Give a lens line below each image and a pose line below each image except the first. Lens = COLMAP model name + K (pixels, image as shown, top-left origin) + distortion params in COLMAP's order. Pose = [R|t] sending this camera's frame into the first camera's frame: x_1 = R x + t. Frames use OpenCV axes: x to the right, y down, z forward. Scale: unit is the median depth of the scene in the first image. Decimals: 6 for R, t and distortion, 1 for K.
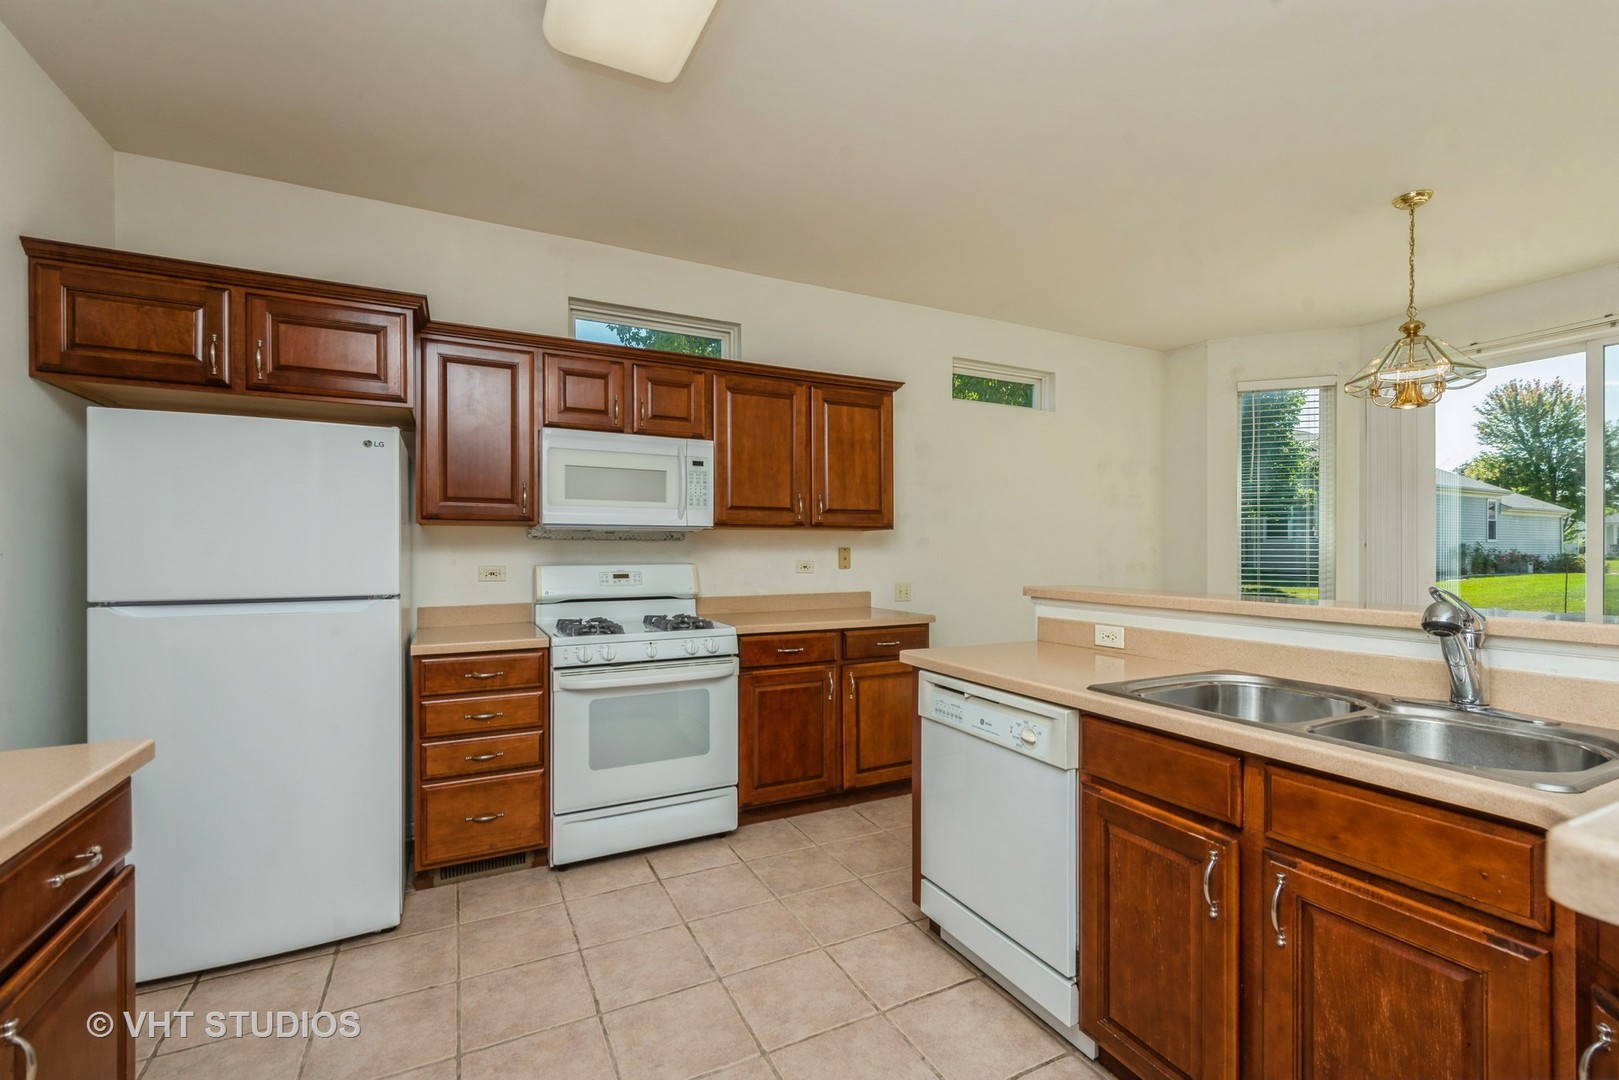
lens RADIAL K [[691.7, 0, 809.2], [0, 691.7, 551.7], [0, 0, 1]] dist [-0.000982, -0.000881]
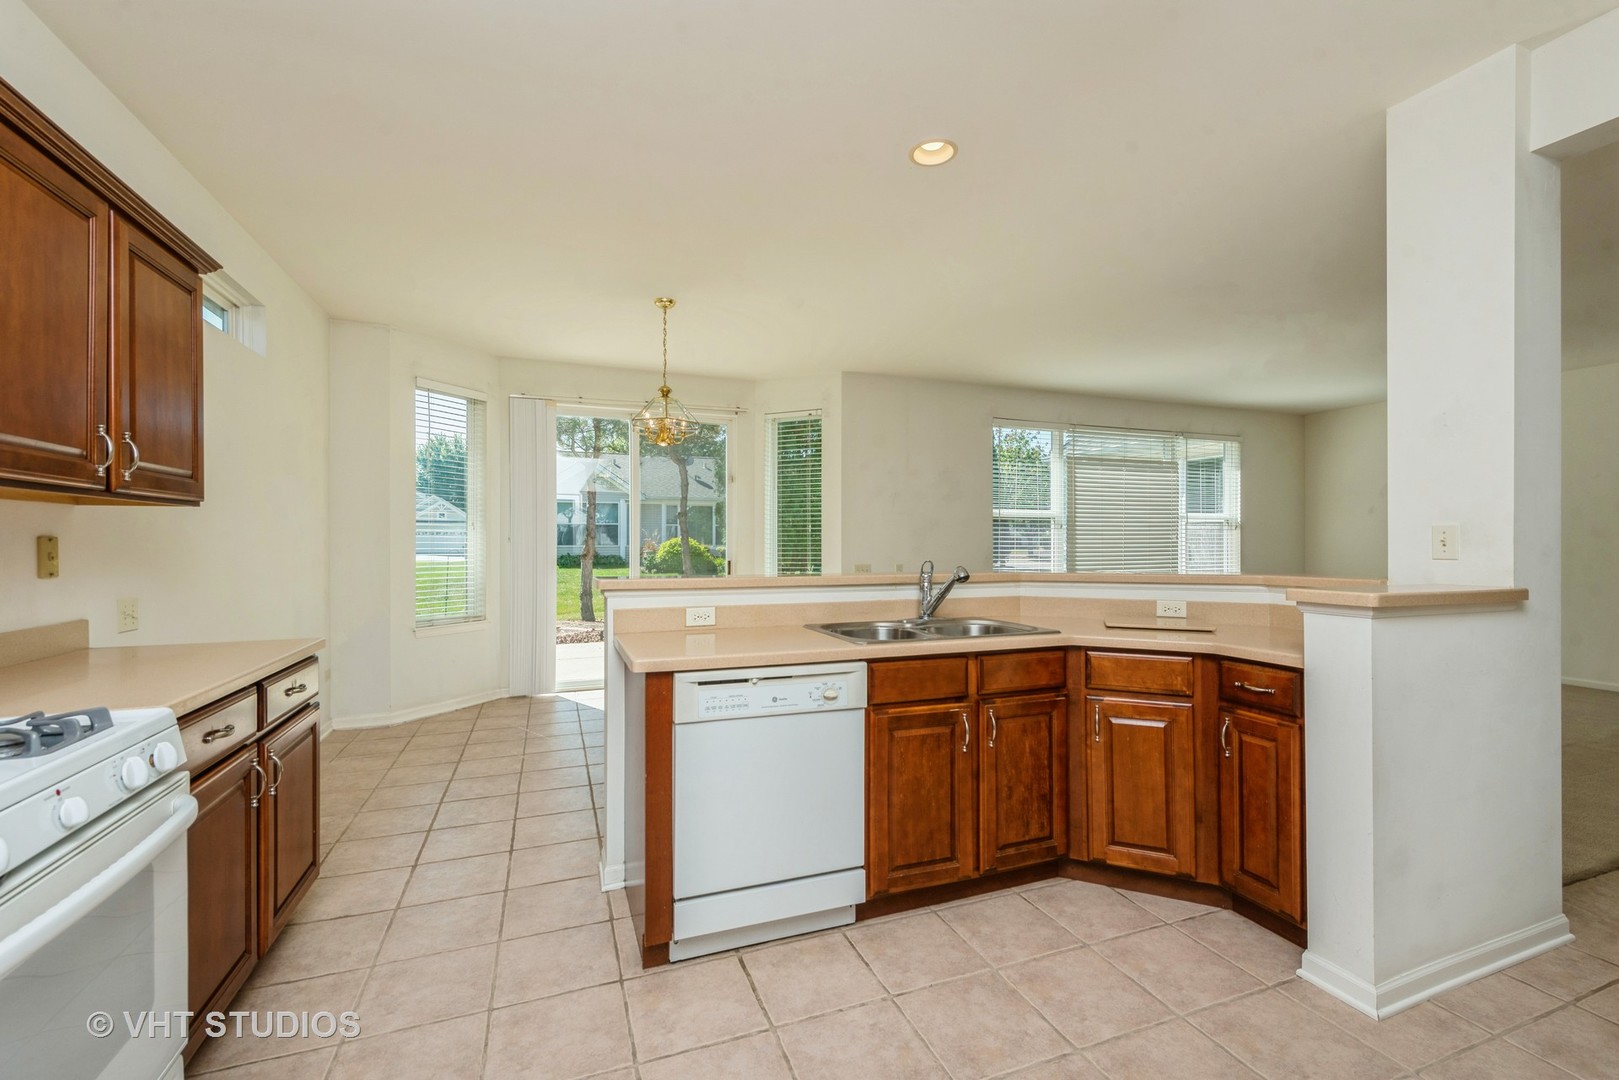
lens RADIAL K [[691.7, 0, 811.1], [0, 691.7, 538.1], [0, 0, 1]] dist [-0.000982, -0.000881]
pose [[0.098275, 0.010699, 0.995102, -0.937221], [0.002844, 0.999935, -0.011032, 0.006952], [-0.995155, 0.003914, 0.098238, 0.952422]]
